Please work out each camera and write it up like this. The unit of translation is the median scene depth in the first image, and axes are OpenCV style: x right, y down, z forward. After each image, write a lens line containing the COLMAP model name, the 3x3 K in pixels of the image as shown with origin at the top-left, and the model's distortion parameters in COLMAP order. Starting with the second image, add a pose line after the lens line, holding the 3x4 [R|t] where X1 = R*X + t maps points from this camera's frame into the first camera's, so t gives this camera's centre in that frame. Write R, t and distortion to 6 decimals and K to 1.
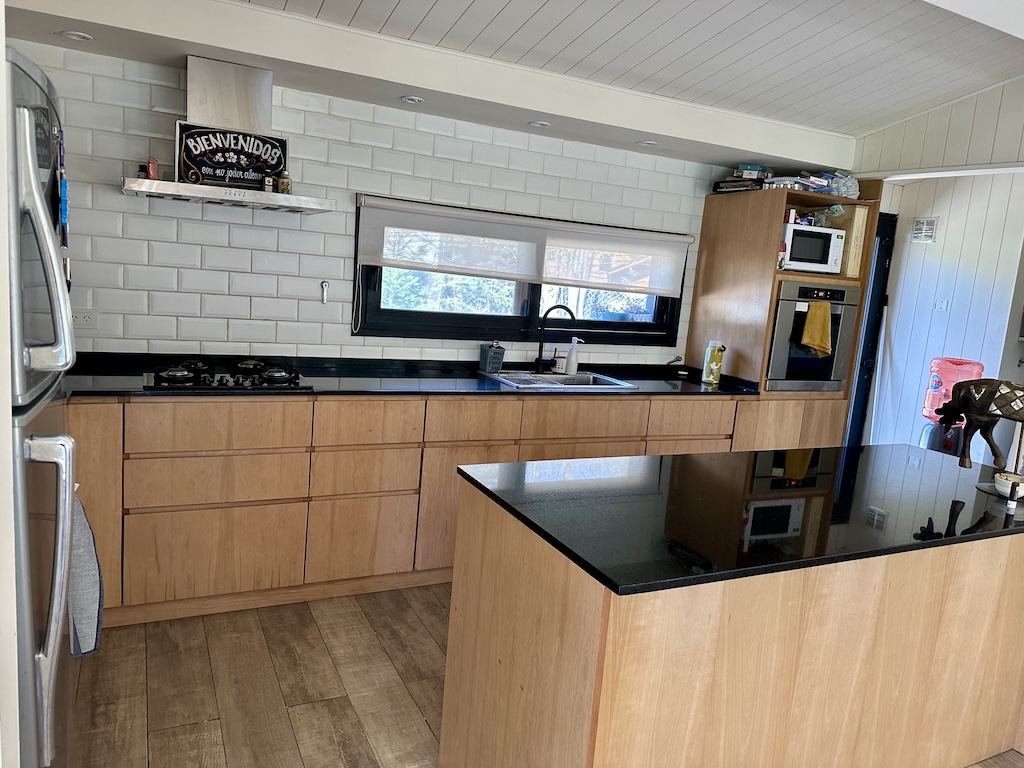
lens RADIAL K [[718.4, 0, 509.4], [0, 718.4, 387.9], [0, 0, 1]] dist [0.037032, -0.048488]
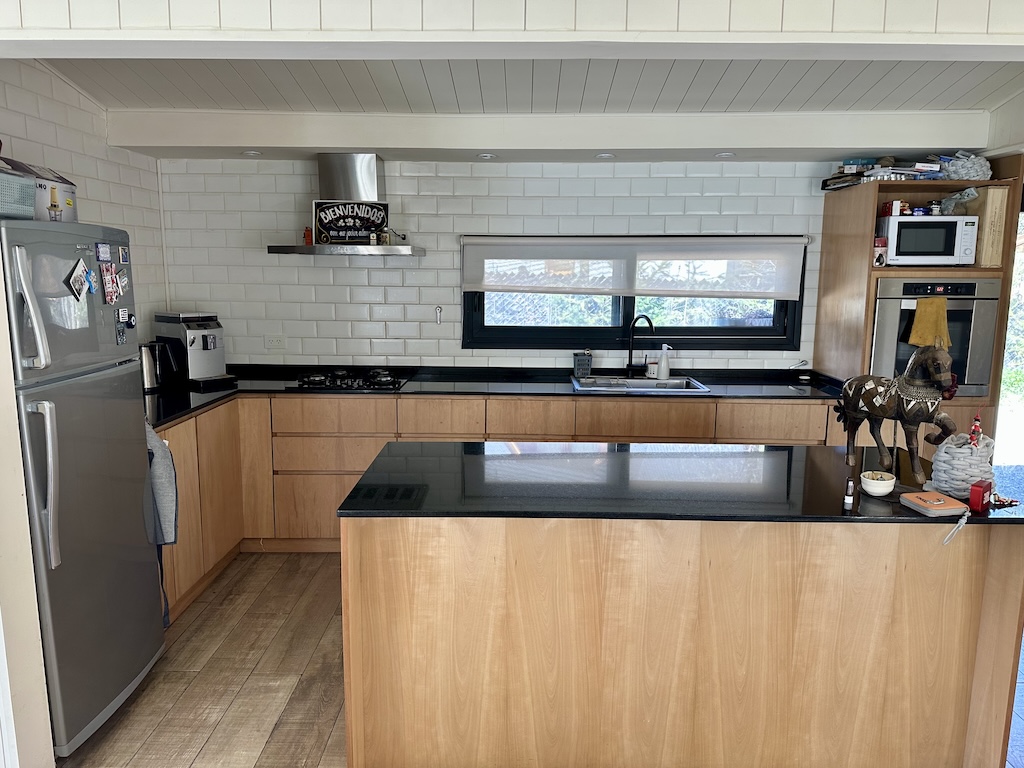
lens RADIAL K [[721.8, 0, 512.0], [0, 721.8, 384.0], [0, 0, 1]] dist [0.051211, -0.054114]
pose [[0.887868, -0.003239, -0.460087, 0.434186], [-0.007849, 0.999723, -0.022185, 0.016088], [0.460032, 0.023309, 0.887596, -0.066325]]
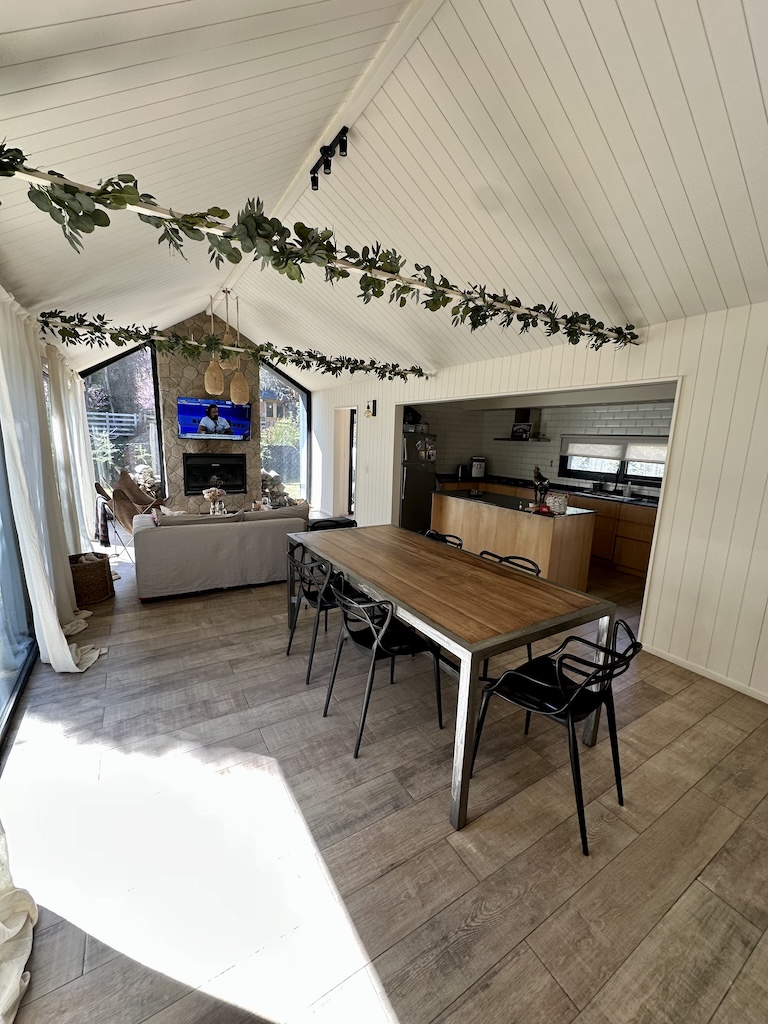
lens RADIAL K [[408.3, 0, 384.0], [0, 408.3, 512.0], [0, 0, 1]] dist [-0.000904, -0.000490]
pose [[0.088155, 0.094825, -0.991583, 1.616446], [-0.190188, 0.978748, 0.076689, 0.095703], [0.977782, 0.181827, 0.104316, 0.040374]]
